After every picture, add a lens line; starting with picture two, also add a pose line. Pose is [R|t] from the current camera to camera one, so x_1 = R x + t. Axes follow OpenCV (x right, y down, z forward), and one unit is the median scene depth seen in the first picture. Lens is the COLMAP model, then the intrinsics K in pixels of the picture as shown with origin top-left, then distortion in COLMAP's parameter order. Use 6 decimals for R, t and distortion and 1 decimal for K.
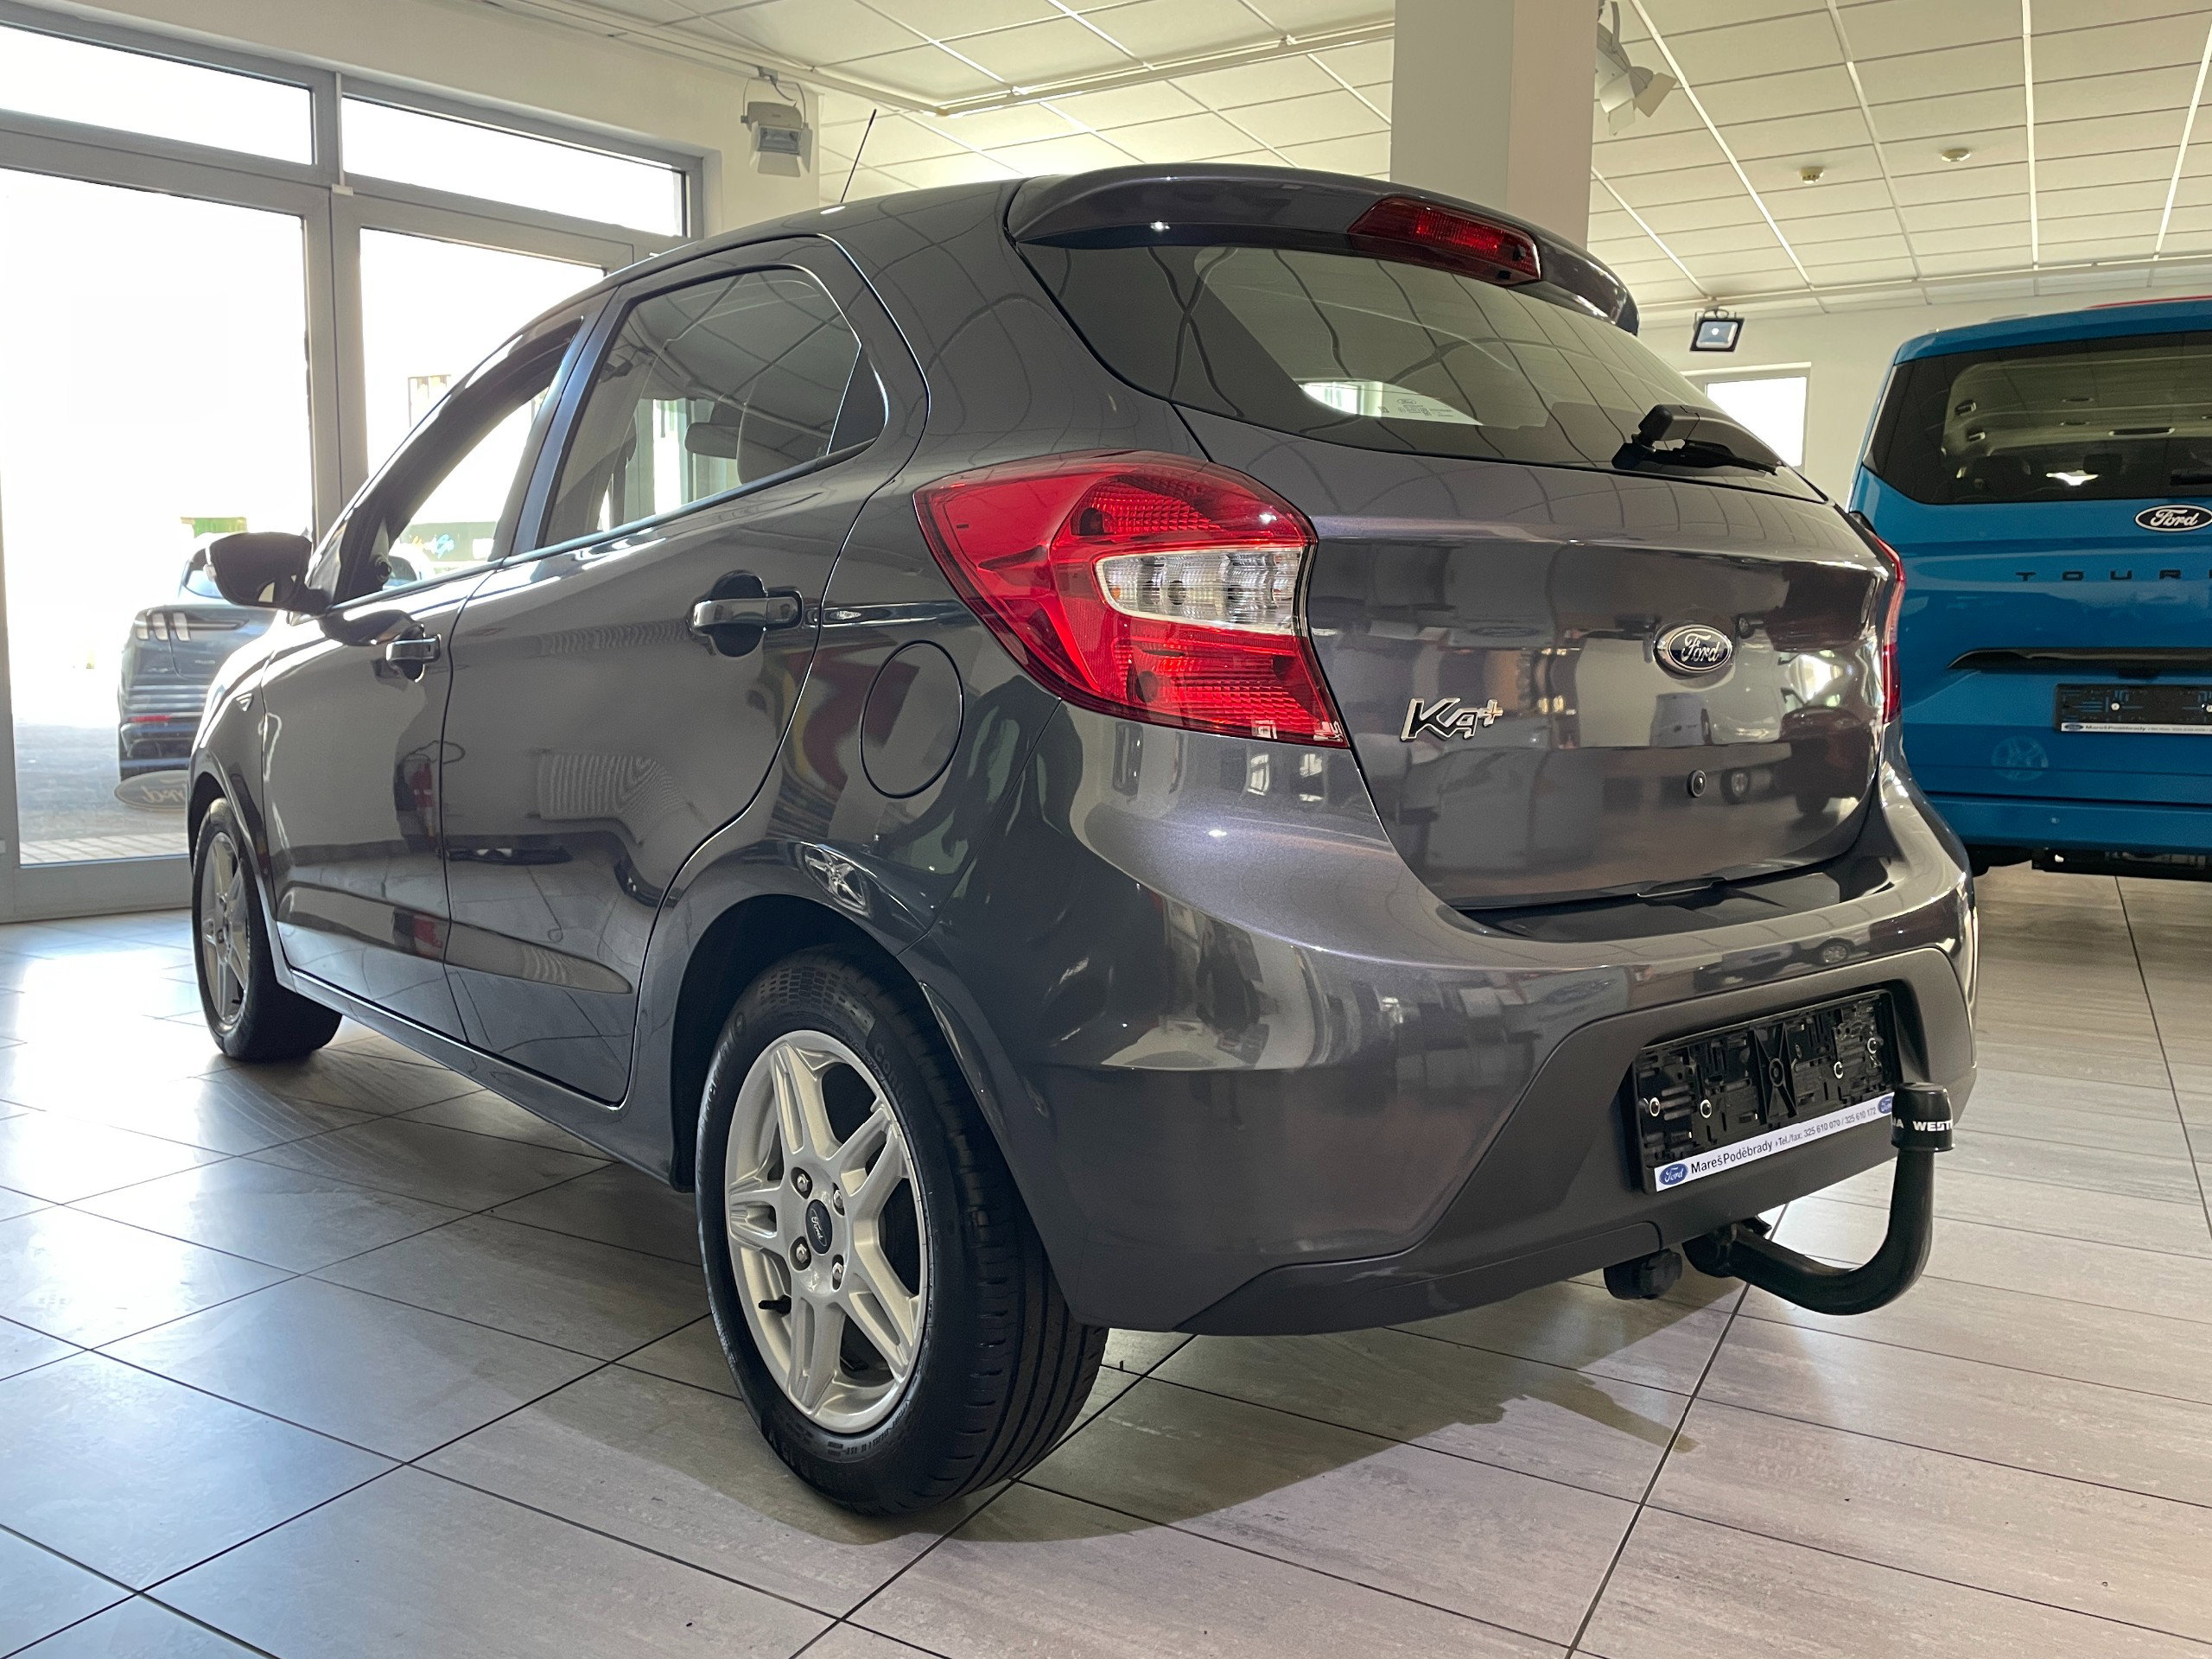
lens RADIAL K [[1660.1, 0, 1094.8], [0, 1660.1, 833.2], [0, 0, 1]] dist [0.088536, -0.109900]
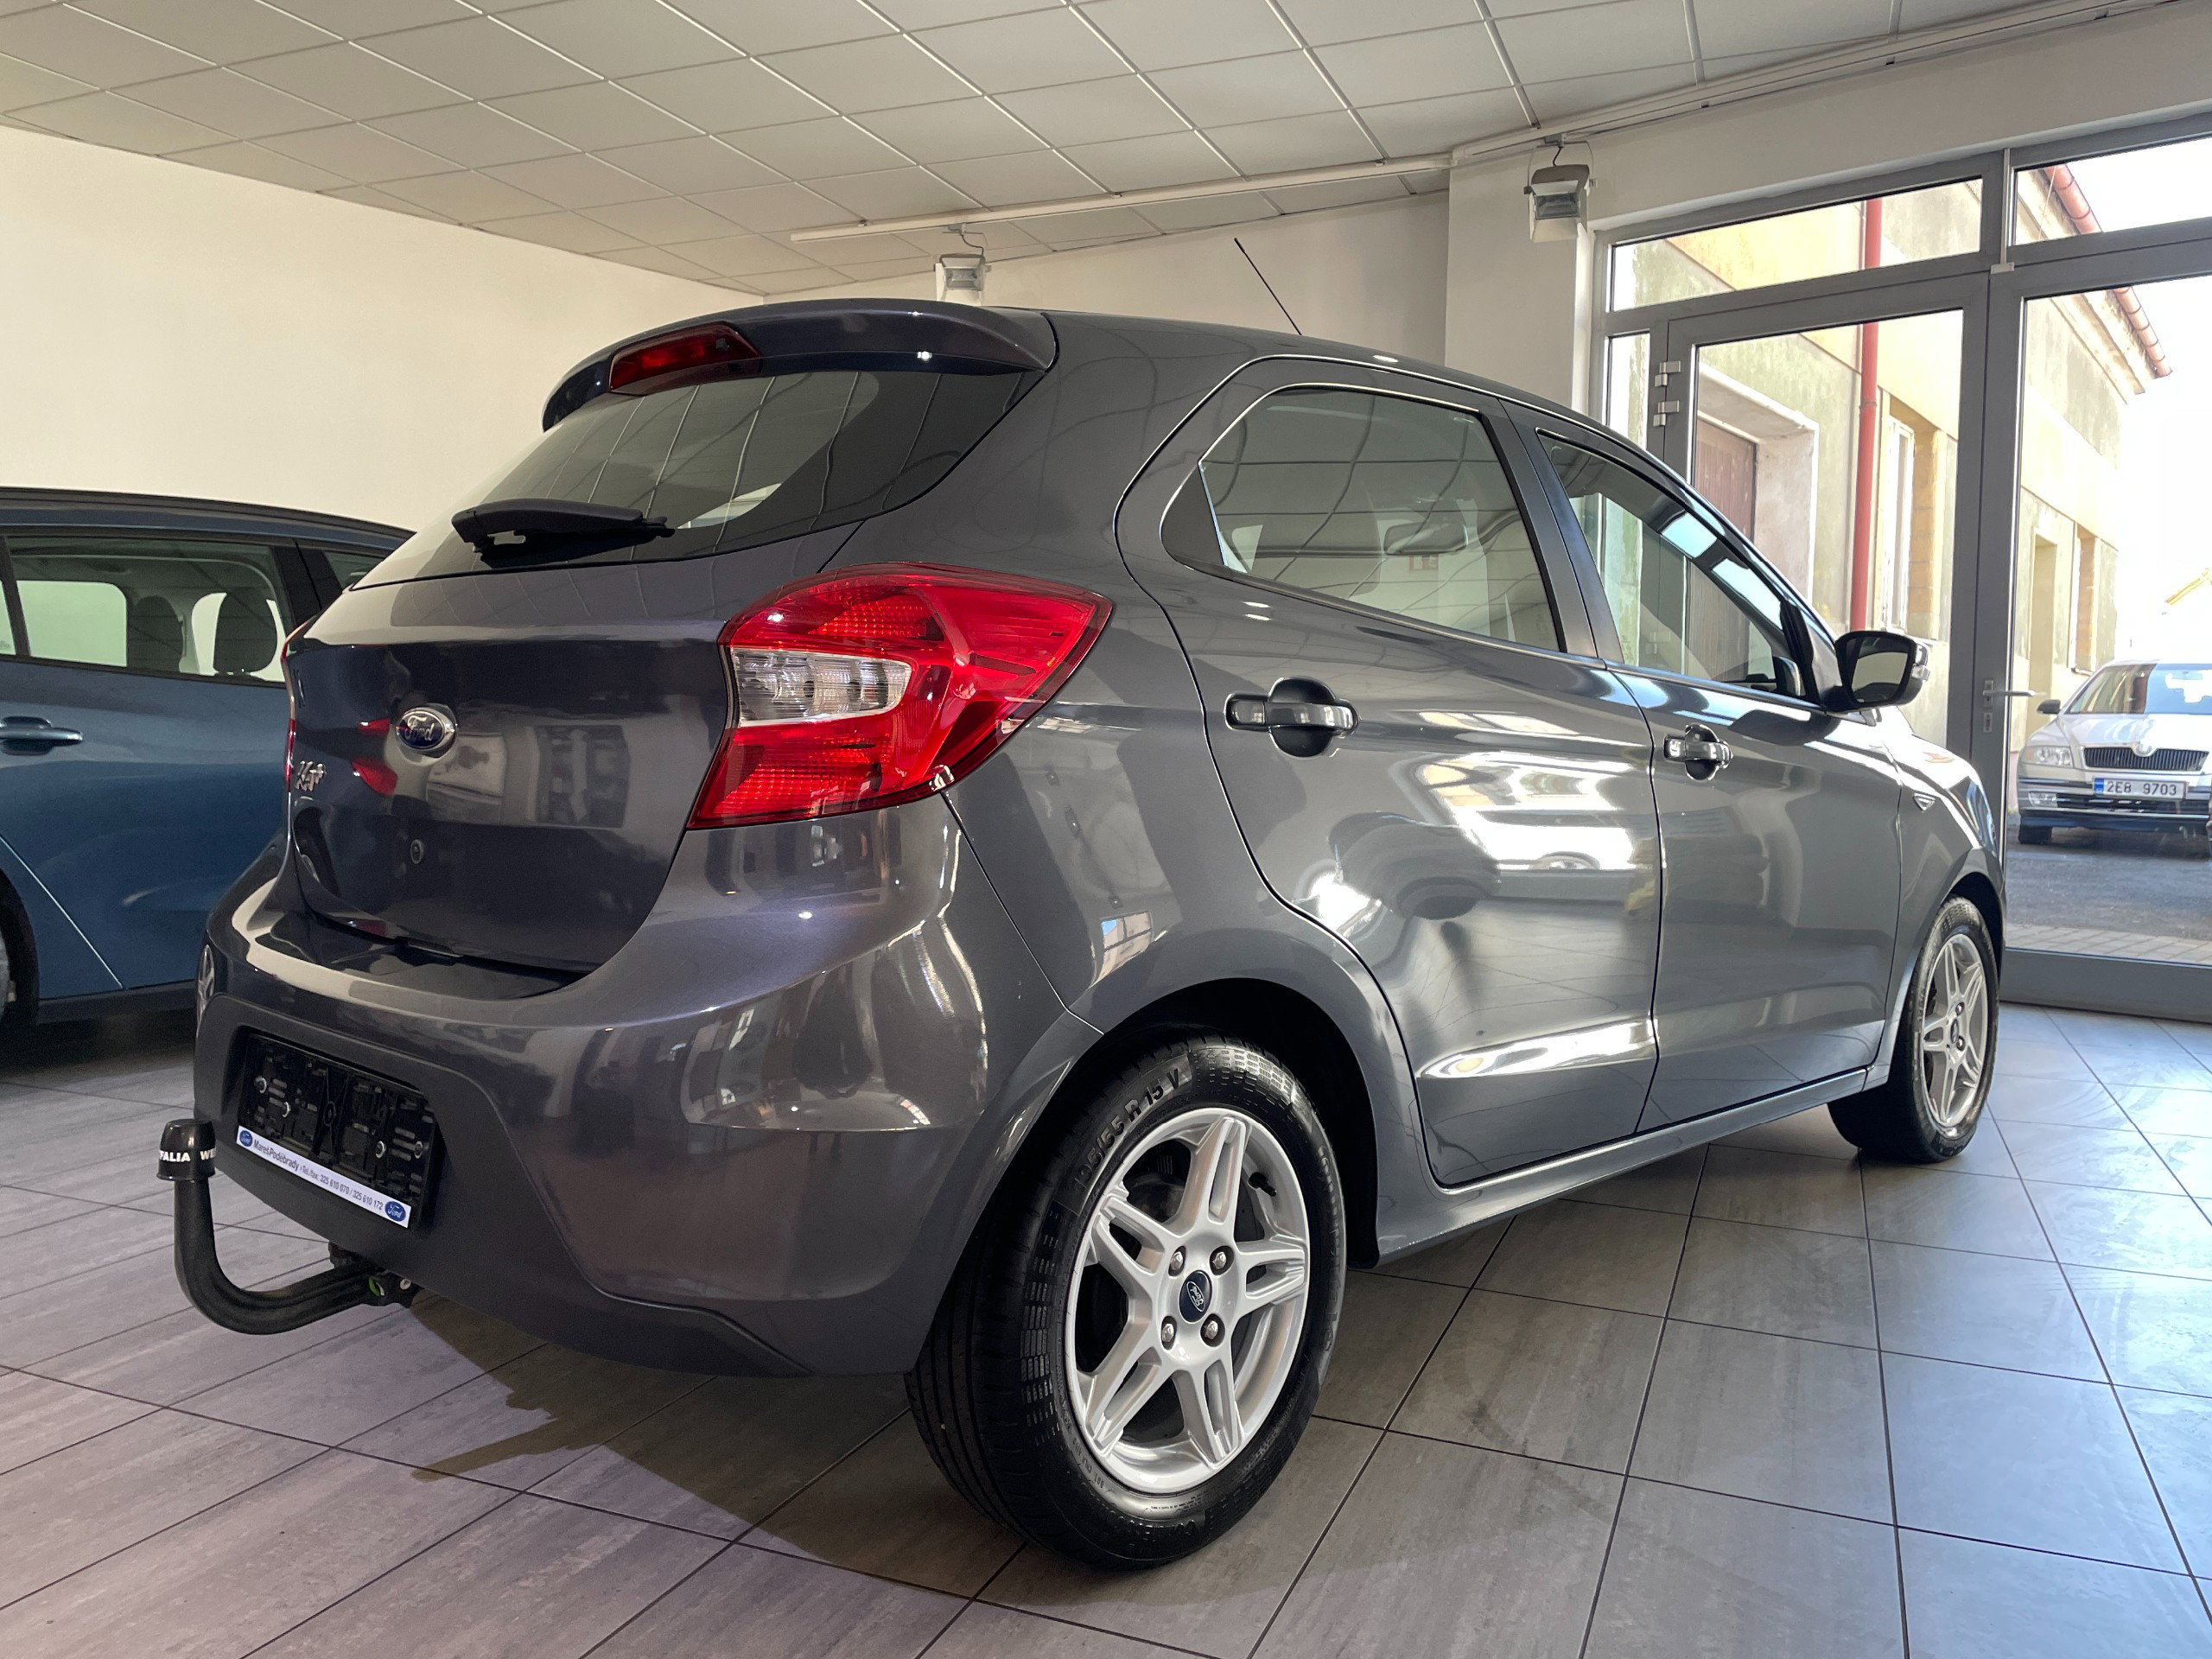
lens RADIAL K [[1660.1, 0, 1094.8], [0, 1660.1, 833.2], [0, 0, 1]] dist [0.088536, -0.109900]
pose [[0.110003, 0.058103, -0.992231, 1.544576], [-0.115545, 0.992269, 0.045295, -0.147119], [0.987192, 0.109665, 0.115867, 1.350339]]
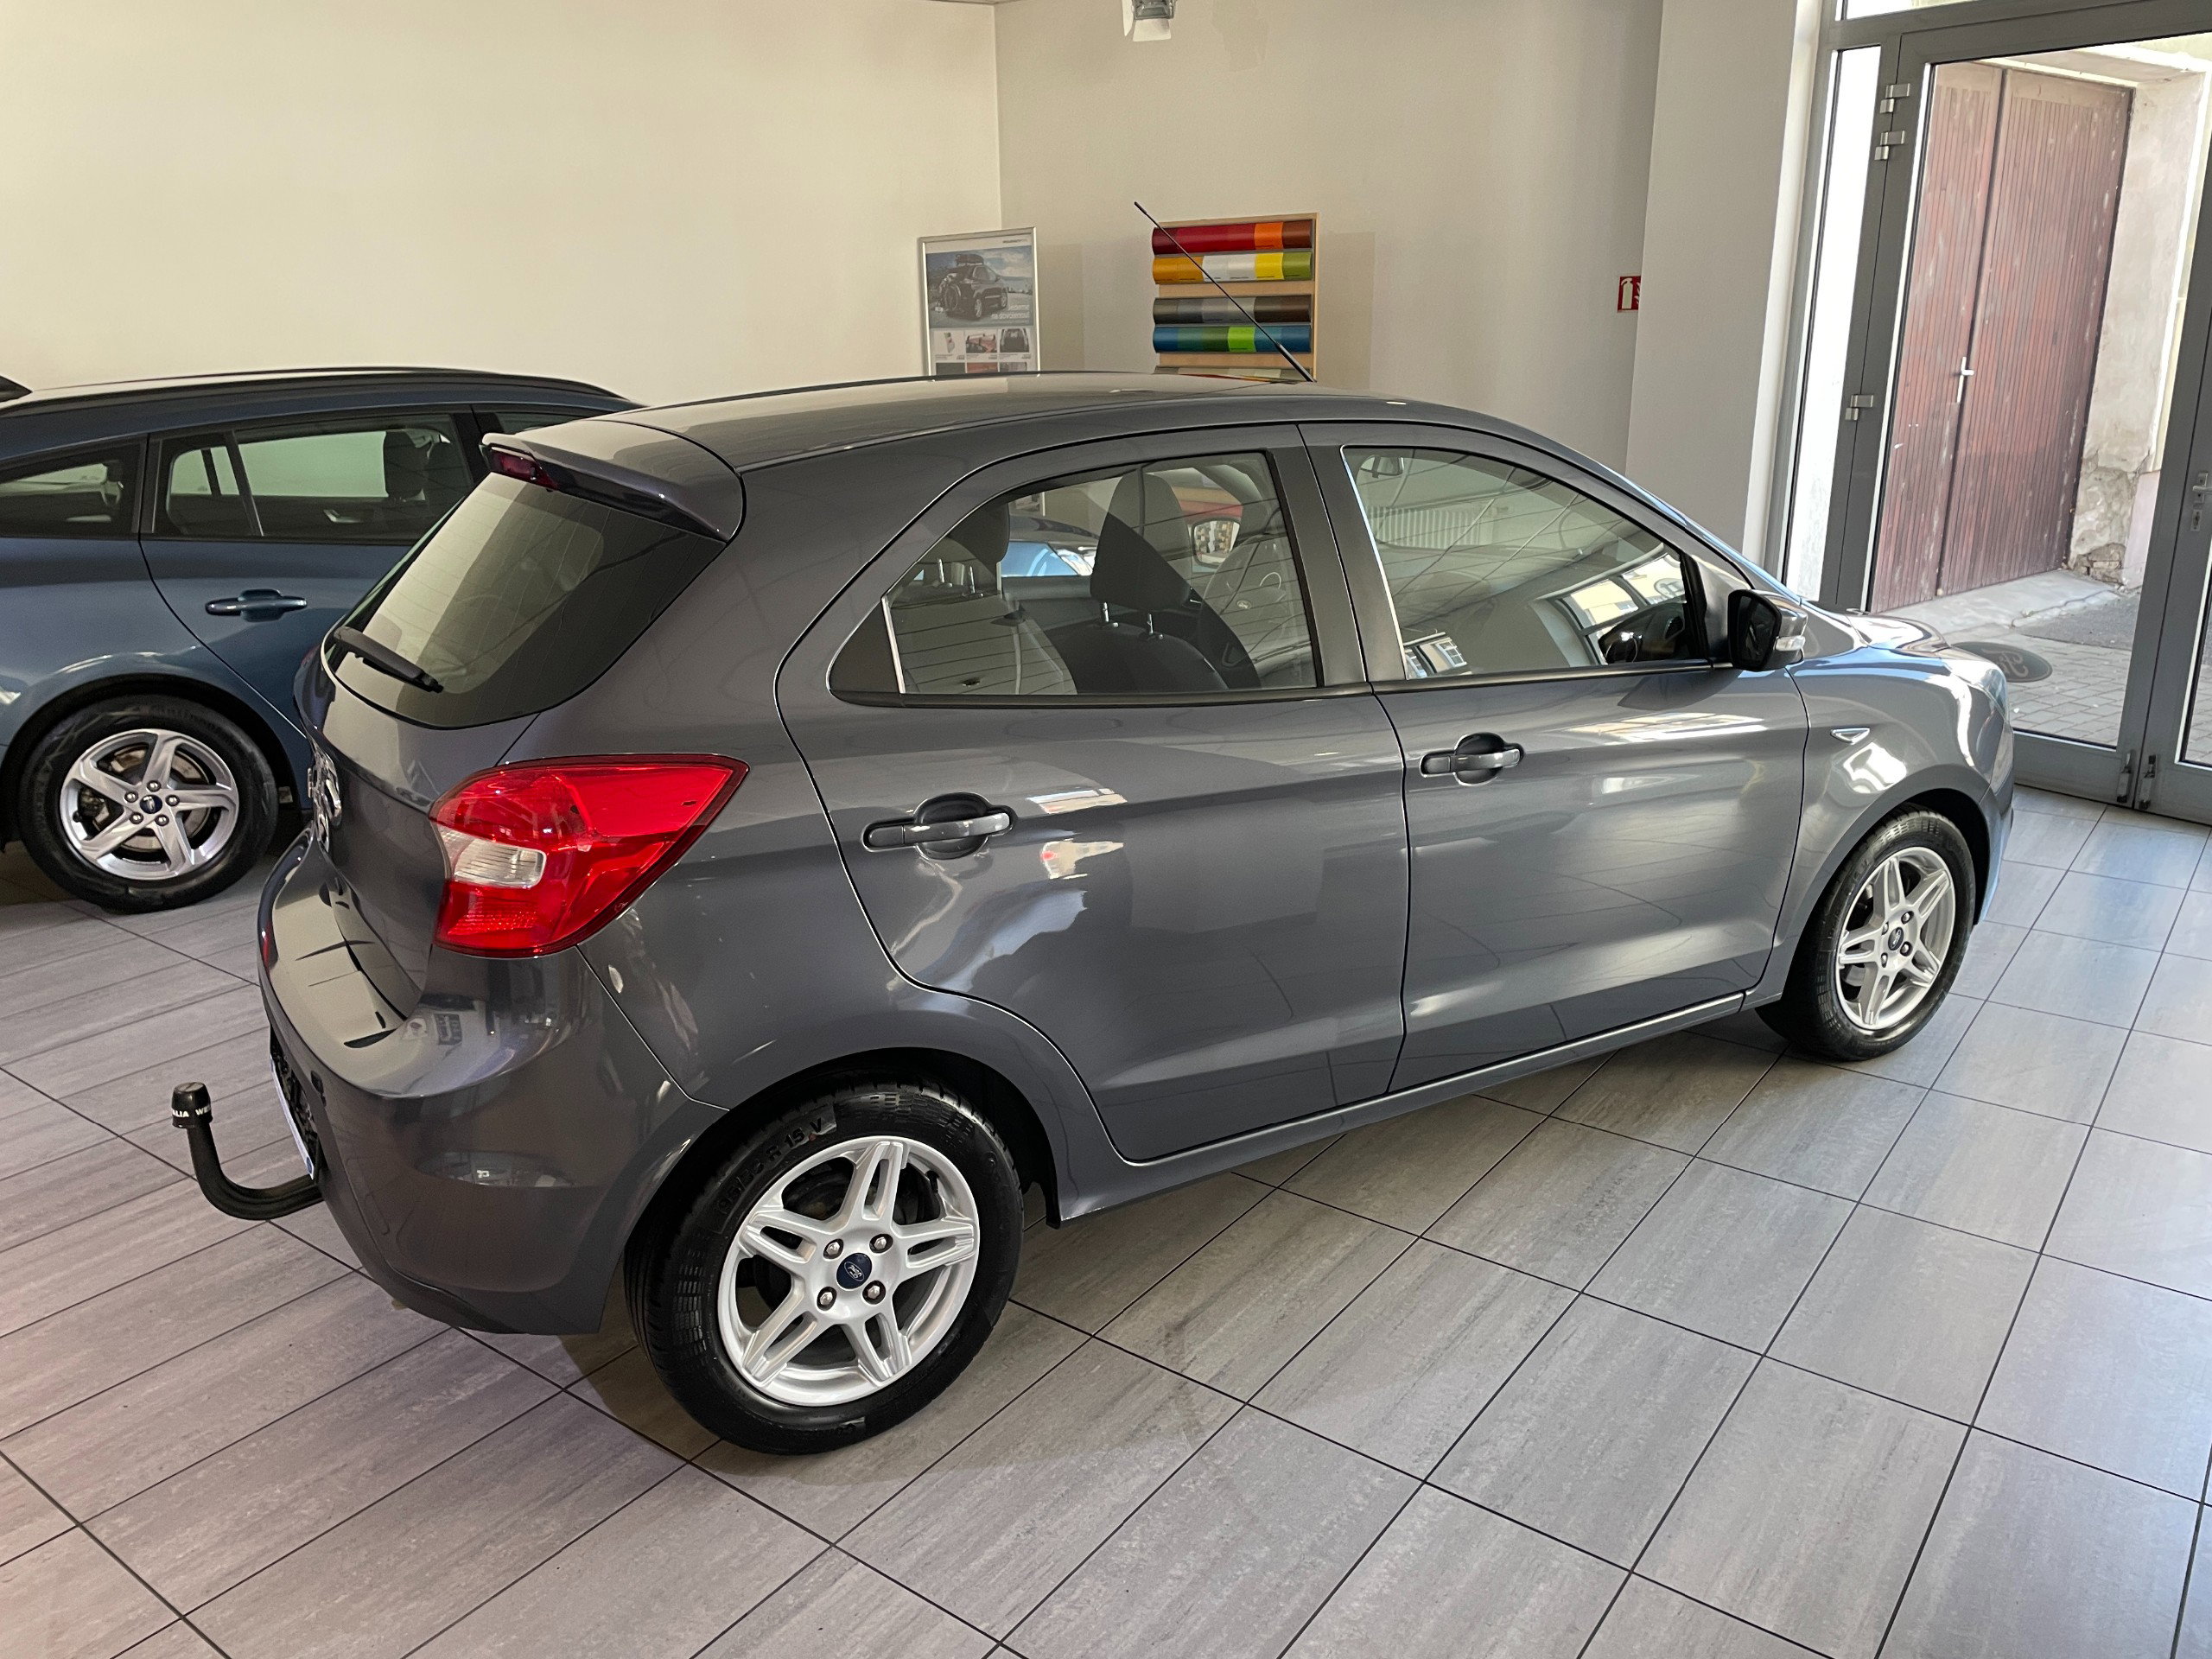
lens RADIAL K [[1660.1, 0, 1094.8], [0, 1660.1, 833.2], [0, 0, 1]] dist [0.088536, -0.109900]
pose [[-0.130252, 0.286511, -0.949182, 1.711687], [-0.090720, 0.949878, 0.299170, -0.591894], [0.987322, 0.125077, -0.097732, 1.849193]]
